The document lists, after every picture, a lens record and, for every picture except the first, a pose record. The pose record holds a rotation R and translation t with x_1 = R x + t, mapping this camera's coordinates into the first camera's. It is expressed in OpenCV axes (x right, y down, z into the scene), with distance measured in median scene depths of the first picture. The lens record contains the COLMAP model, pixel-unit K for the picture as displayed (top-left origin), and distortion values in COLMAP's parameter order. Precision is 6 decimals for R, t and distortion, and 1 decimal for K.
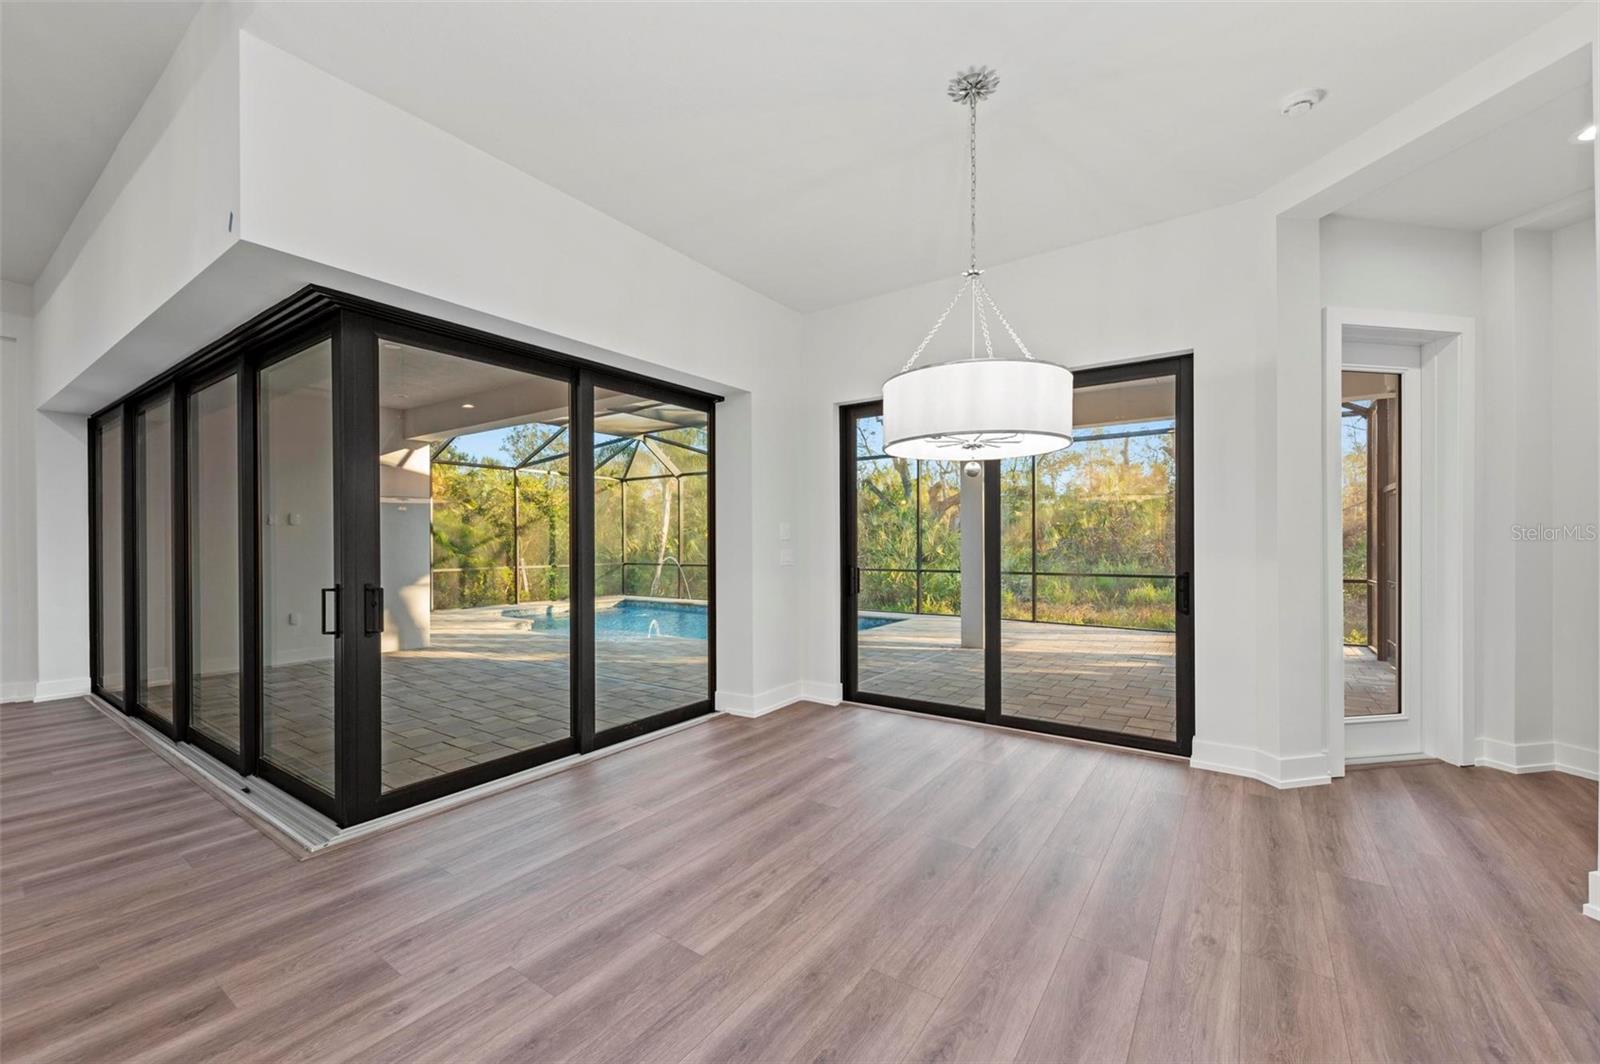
lens RADIAL K [[635.3, 0, 804.6], [0, 635.3, 534.9], [0, 0, 1]] dist [0.013194, -0.005510]
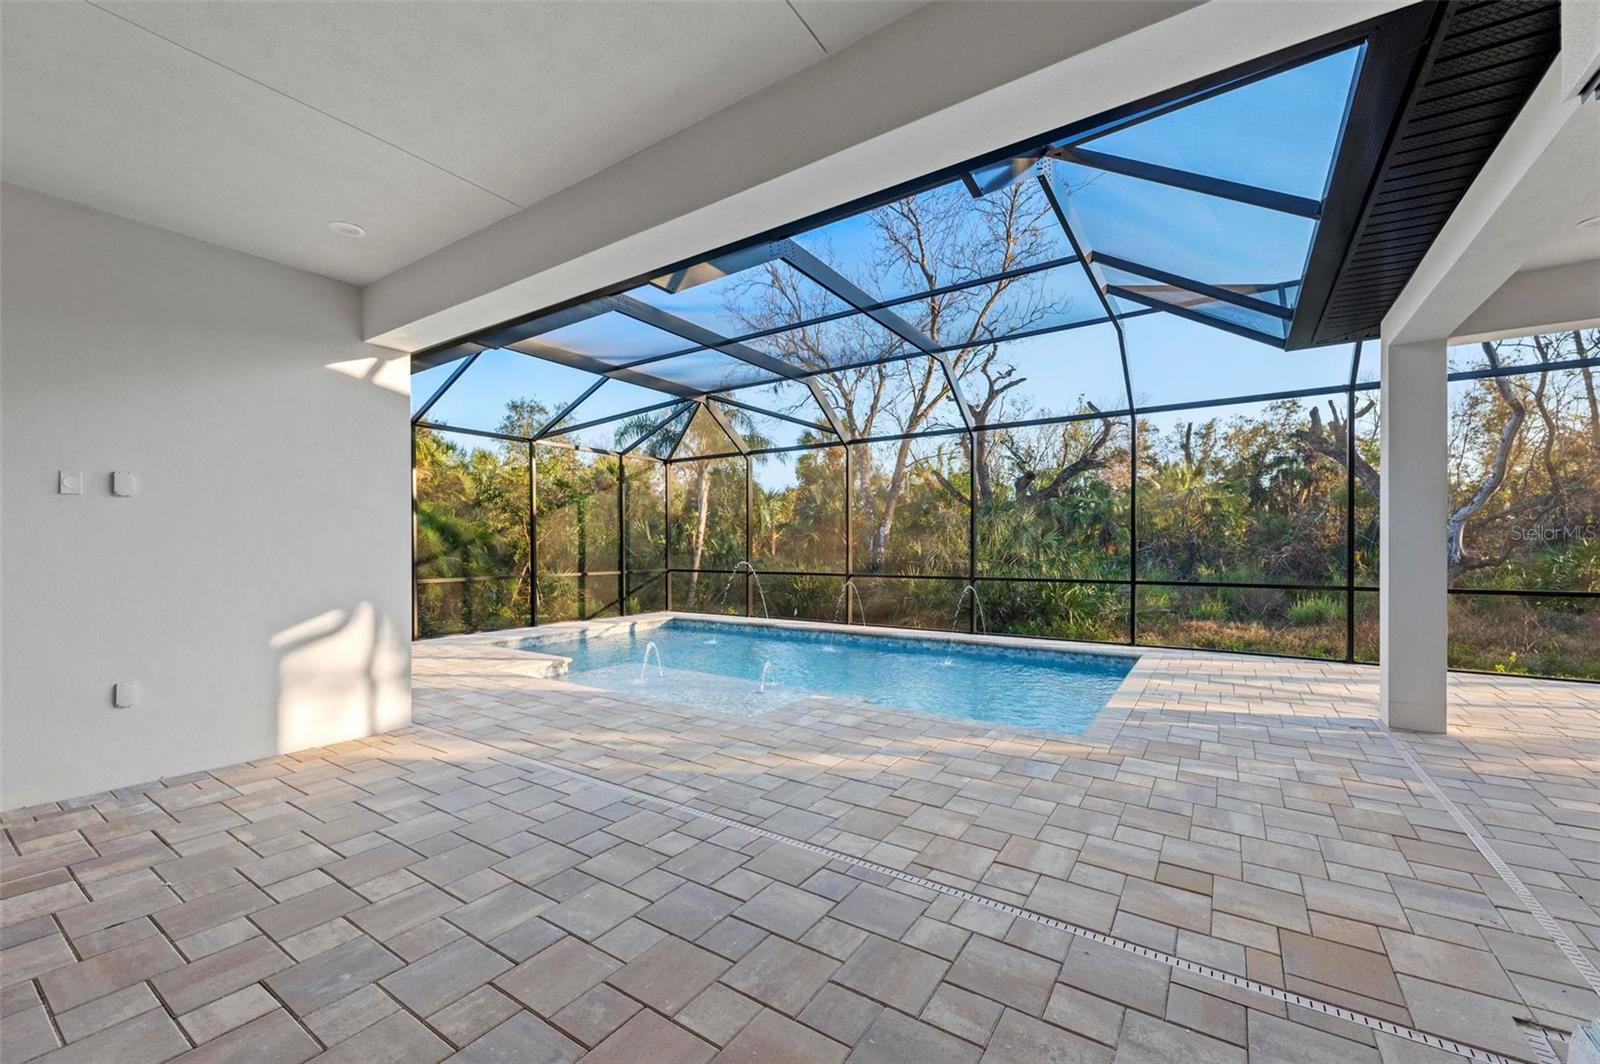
lens RADIAL K [[635.3, 0, 804.9], [0, 635.3, 536.2], [0, 0, 1]] dist [0.013194, -0.005510]
pose [[0.999729, 0.004995, 0.022741, -0.149731], [-0.004924, 0.999983, -0.003192, 0.006538], [-0.022756, 0.003079, 0.999736, 0.252078]]
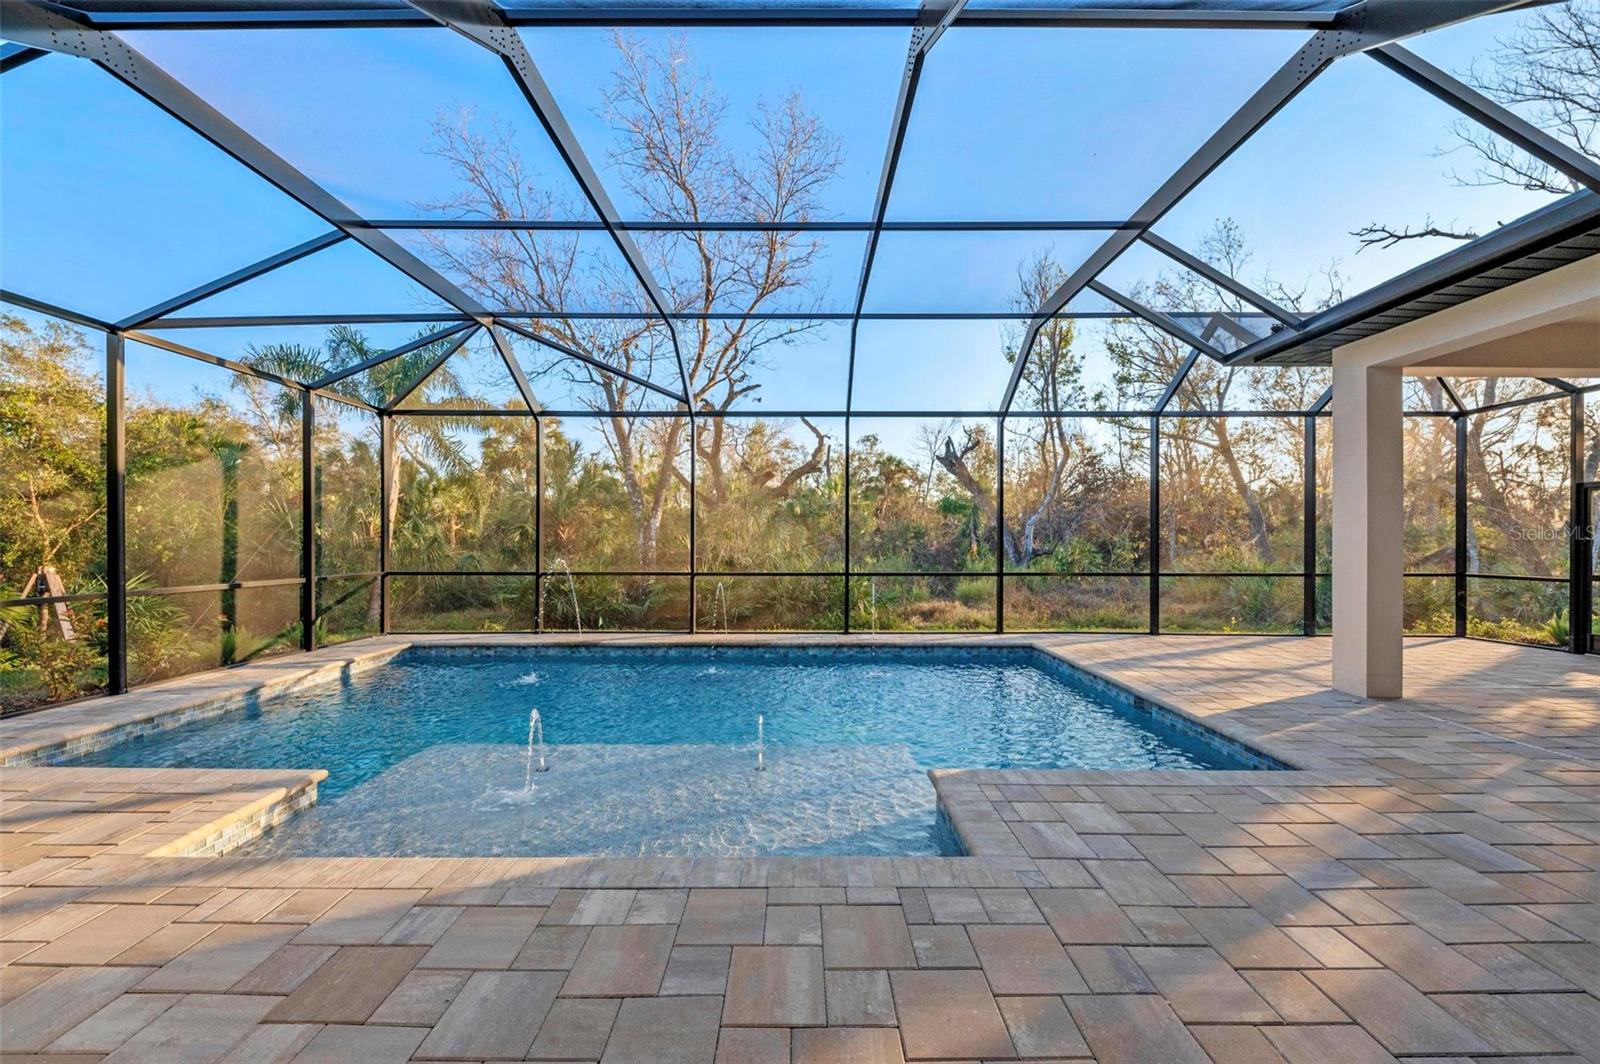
lens RADIAL K [[556.6, 0, 806.5], [0, 556.6, 535.2], [0, 0, 1]] dist [0.000590, -0.000780]
pose [[0.815677, 0.013541, 0.578349, -0.292832], [-0.014801, 0.999887, -0.002536, 0.010937], [-0.578318, -0.006491, 0.815785, 0.475391]]
